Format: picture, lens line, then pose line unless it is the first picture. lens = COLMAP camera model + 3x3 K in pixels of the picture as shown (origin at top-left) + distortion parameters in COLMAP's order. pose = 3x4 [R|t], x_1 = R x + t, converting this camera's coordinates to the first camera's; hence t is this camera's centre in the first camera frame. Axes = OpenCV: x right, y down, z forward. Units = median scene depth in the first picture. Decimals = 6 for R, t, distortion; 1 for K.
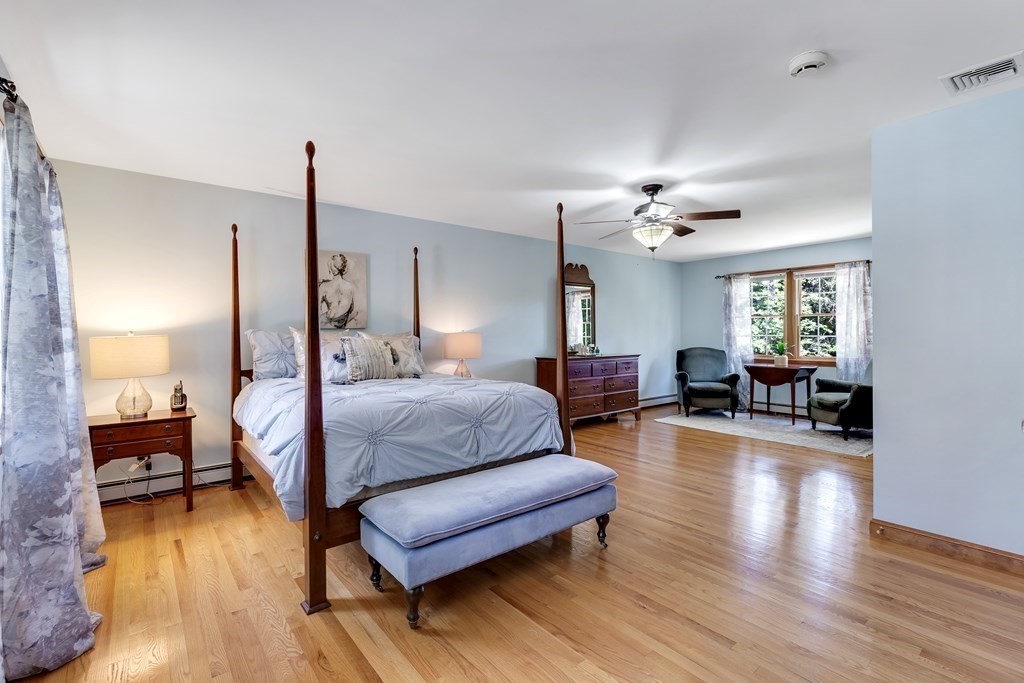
lens RADIAL K [[463.6, 0, 512.0], [0, 463.6, 341.5], [0, 0, 1]] dist [0.000743, -0.000118]
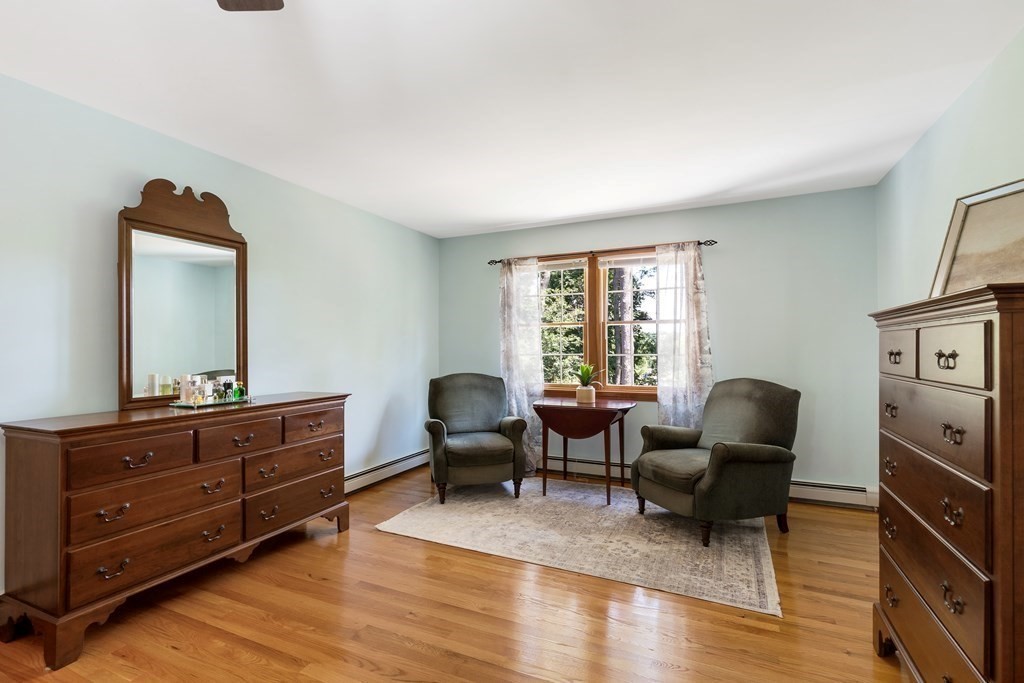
lens RADIAL K [[471.5, 0, 518.5], [0, 471.5, 358.6], [0, 0, 1]] dist [0.004005, 0.000112]
pose [[0.890678, -0.007484, 0.454572, 0.208677], [0.004752, 0.999963, 0.007151, -0.011881], [-0.454609, -0.004209, 0.890681, 0.469482]]
